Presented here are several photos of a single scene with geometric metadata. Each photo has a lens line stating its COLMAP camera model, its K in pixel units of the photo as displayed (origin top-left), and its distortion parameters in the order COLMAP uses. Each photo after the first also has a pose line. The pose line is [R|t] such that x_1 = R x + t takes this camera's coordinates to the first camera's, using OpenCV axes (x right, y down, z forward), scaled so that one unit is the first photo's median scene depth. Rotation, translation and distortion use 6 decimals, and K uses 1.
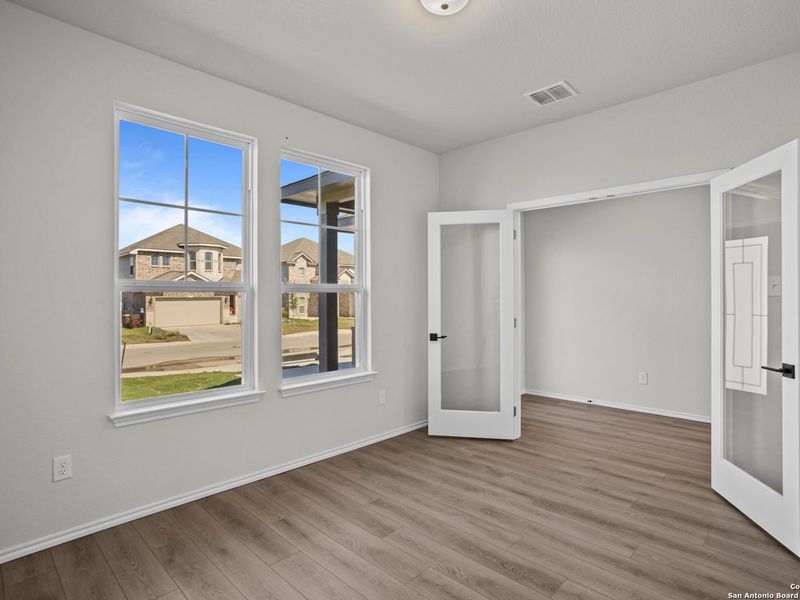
lens RADIAL K [[450.8, 0, 400.2], [0, 450.8, 298.4], [0, 0, 1]] dist [-0.016191, 0.012993]
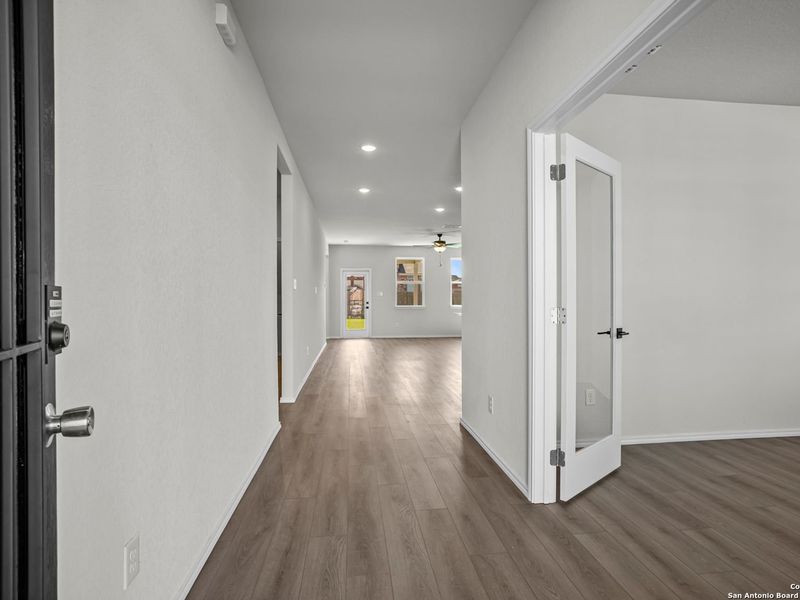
lens RADIAL K [[450.8, 0, 402.3], [0, 450.8, 296.2], [0, 0, 1]] dist [-0.016191, 0.012993]
pose [[-0.792522, -0.002390, 0.609839, 0.459704], [0.004403, 0.999944, 0.009640, 0.035319], [-0.609827, 0.010325, -0.792467, 1.972703]]
